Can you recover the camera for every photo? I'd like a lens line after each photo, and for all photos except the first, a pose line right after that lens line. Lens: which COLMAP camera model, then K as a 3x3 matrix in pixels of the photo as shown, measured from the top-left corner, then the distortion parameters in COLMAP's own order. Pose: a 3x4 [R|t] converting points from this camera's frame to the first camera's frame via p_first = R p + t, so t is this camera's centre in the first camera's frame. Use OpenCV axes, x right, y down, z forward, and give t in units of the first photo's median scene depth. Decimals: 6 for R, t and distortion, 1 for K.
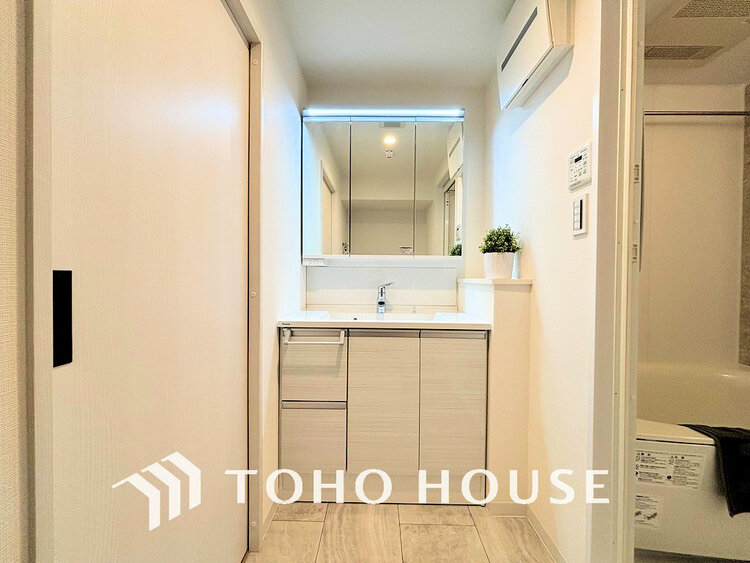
lens RADIAL K [[303.3, 0, 372.8], [0, 303.3, 281.2], [0, 0, 1]] dist [0.000597, -0.000090]
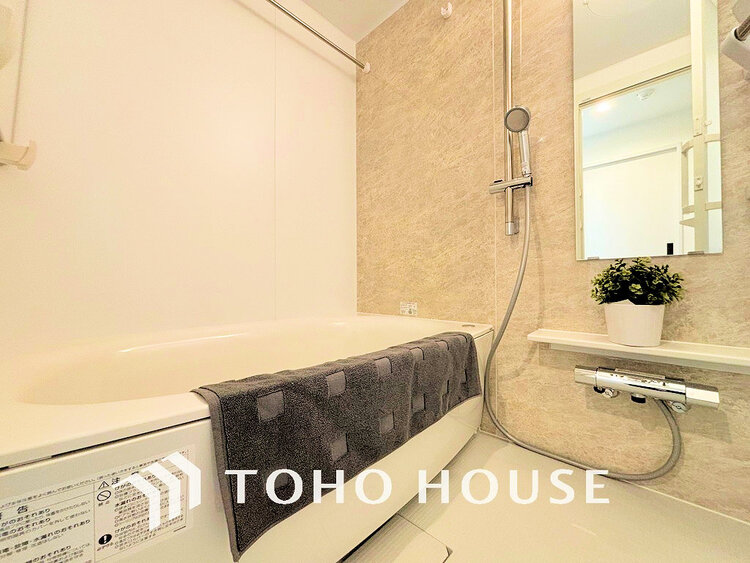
lens RADIAL K [[303.3, 0, 374.3], [0, 303.3, 281.6], [0, 0, 1]] dist [0.000597, -0.000090]
pose [[0.680313, -0.006848, 0.732890, 0.927008], [0.016600, 0.999844, -0.006066, 0.330386], [-0.732734, 0.016293, 0.680320, 0.486658]]
